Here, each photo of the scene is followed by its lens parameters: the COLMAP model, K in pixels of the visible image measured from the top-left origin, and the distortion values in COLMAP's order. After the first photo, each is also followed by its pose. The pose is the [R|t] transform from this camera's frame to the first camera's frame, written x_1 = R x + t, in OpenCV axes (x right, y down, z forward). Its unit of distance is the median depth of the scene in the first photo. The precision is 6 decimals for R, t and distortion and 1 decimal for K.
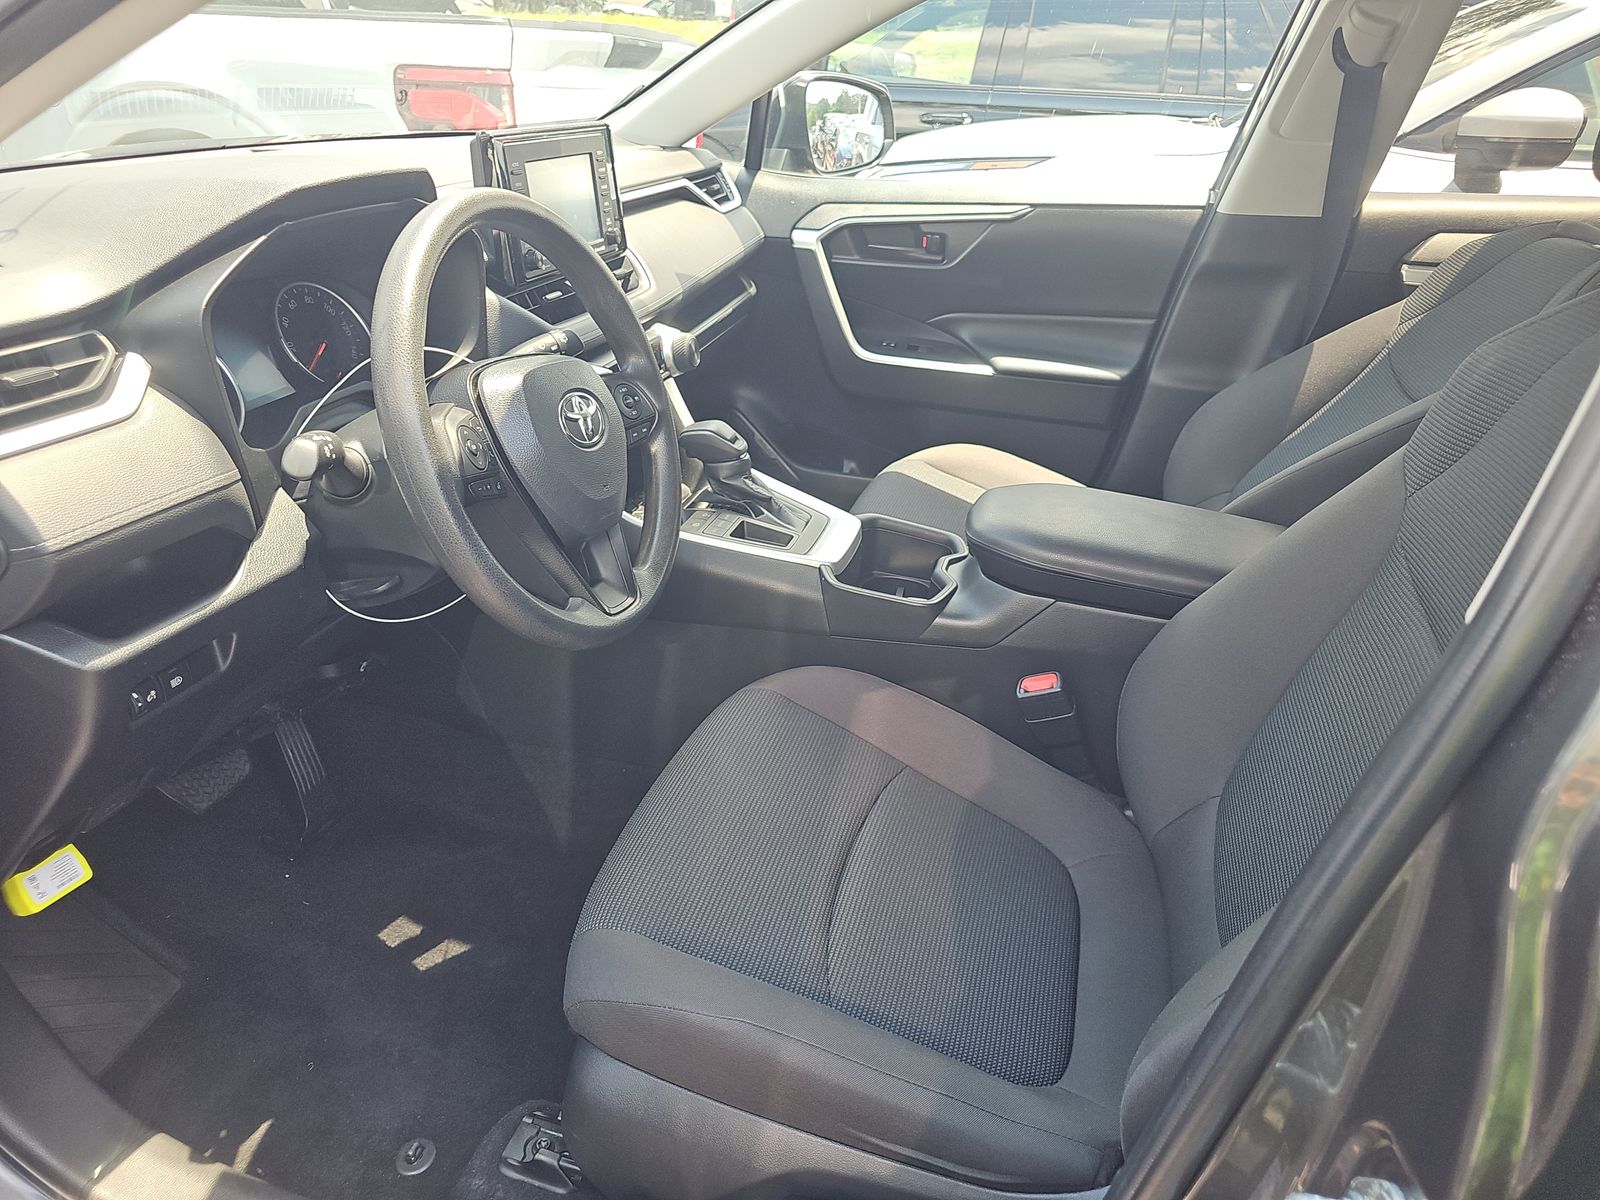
lens RADIAL K [[1060.6, 0, 800.0], [0, 1060.6, 600.0], [0, 0, 1]] dist [0.055540, -0.058267]
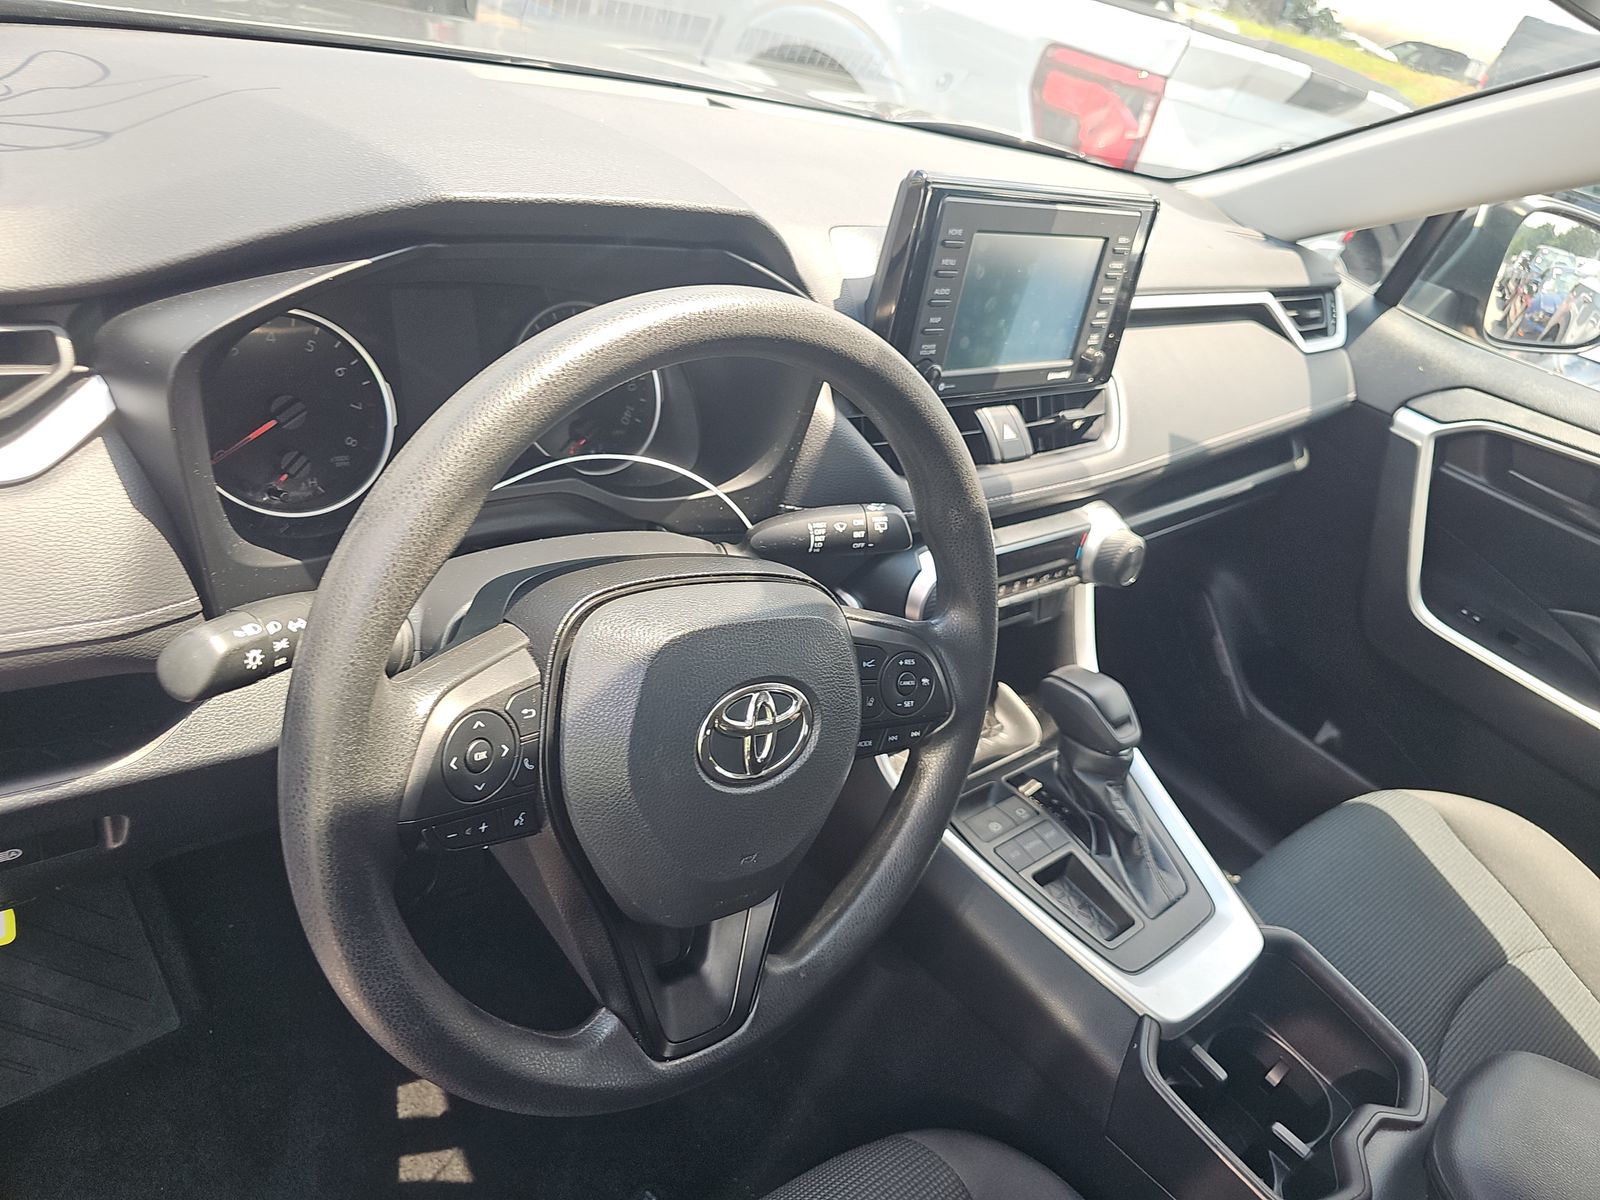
lens RADIAL K [[1119.6, 0, 800.0], [0, 1119.6, 600.0], [0, 0, 1]] dist [0.014683, -0.003162]
pose [[0.823209, 0.427349, -0.373764, -0.001745], [-0.431547, 0.898784, 0.077163, -0.142623], [0.368909, 0.097776, 0.924308, 0.240999]]
